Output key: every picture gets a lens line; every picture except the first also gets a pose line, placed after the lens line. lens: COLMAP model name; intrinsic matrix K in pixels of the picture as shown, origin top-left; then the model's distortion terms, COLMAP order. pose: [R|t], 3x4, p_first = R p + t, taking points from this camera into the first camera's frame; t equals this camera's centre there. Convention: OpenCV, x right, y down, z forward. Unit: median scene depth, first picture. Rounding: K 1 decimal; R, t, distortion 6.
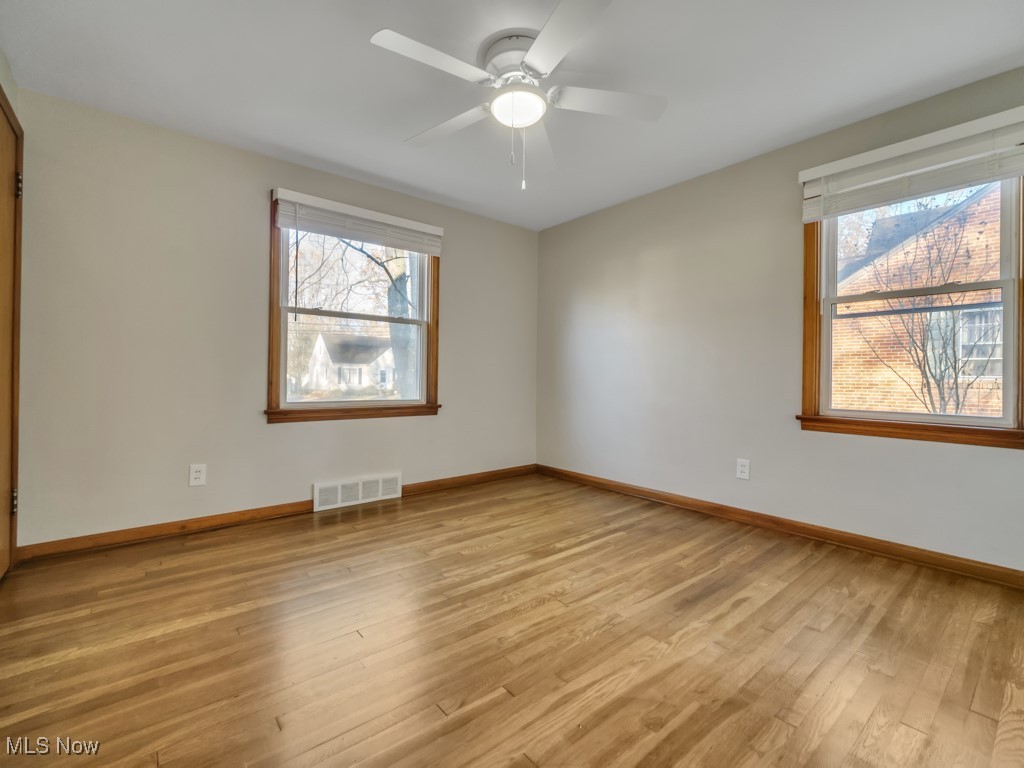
lens RADIAL K [[462.1, 0, 510.7], [0, 462.1, 376.9], [0, 0, 1]] dist [-0.001663, -0.000307]
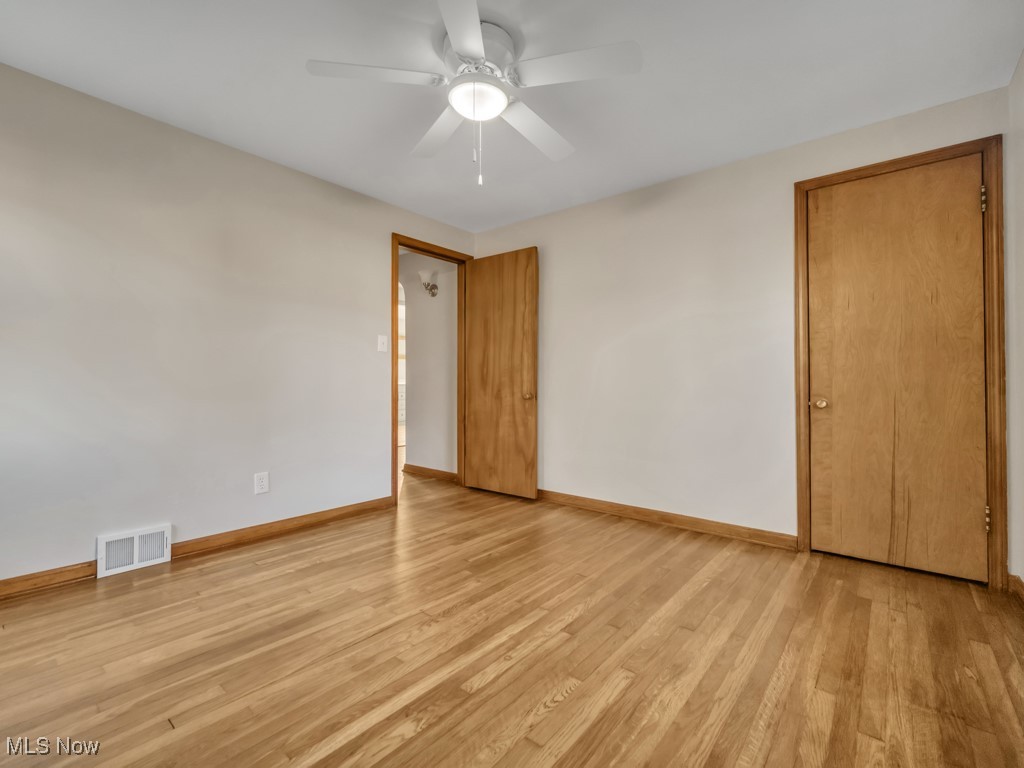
lens RADIAL K [[462.1, 0, 510.7], [0, 462.1, 376.9], [0, 0, 1]] dist [-0.001663, -0.000307]
pose [[-0.982435, -0.014831, -0.186013, 0.112247], [-0.012731, 0.999841, -0.012478, -0.008025], [0.186168, -0.009891, -0.982468, 1.824963]]
